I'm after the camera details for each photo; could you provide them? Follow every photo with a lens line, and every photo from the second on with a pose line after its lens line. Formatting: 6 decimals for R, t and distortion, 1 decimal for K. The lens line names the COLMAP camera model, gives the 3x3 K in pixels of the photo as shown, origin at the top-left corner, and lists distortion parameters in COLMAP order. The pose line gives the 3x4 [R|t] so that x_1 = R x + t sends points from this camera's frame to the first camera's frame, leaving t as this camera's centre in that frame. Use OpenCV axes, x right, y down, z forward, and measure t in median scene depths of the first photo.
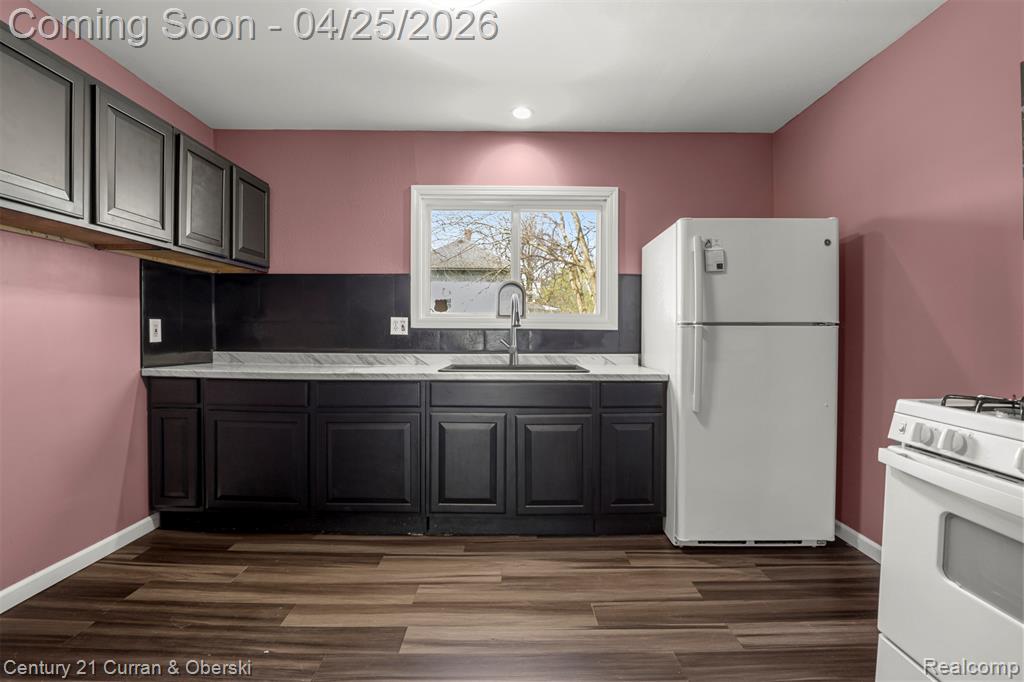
lens RADIAL K [[478.2, 0, 512.0], [0, 478.2, 341.0], [0, 0, 1]] dist [-0.003939, -0.000370]
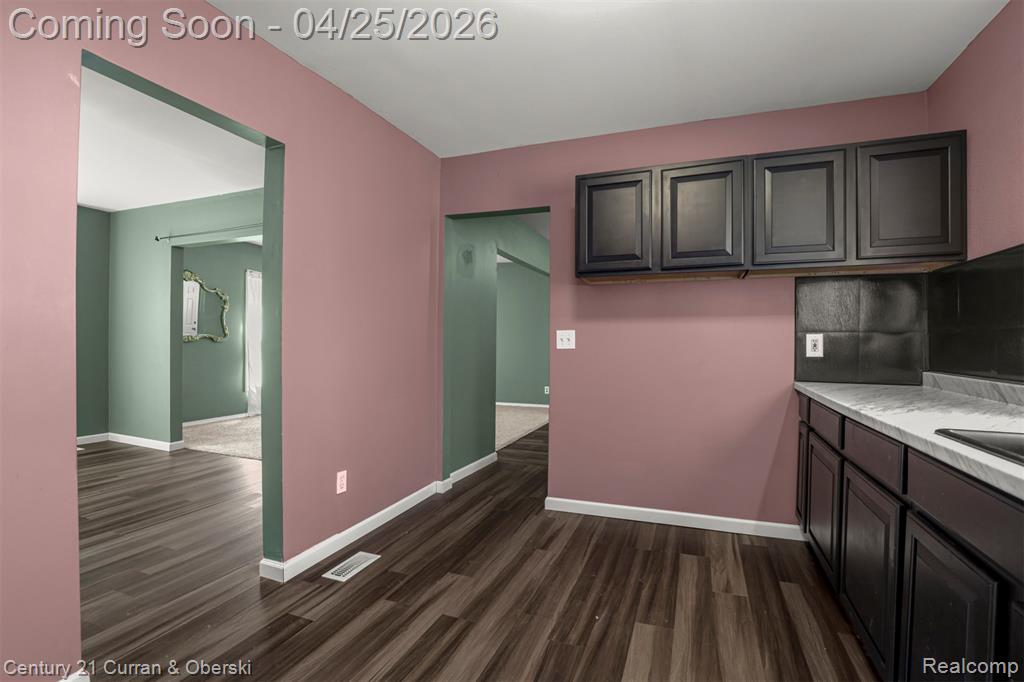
lens RADIAL K [[483.6, 0, 512.0], [0, 483.6, 341.0], [0, 0, 1]] dist [-0.001117, 0.000004]
pose [[-0.357768, -0.011802, -0.933736, 0.721535], [-0.020277, 0.999783, -0.004868, -0.022516], [0.933590, 0.017192, -0.357929, 1.286758]]
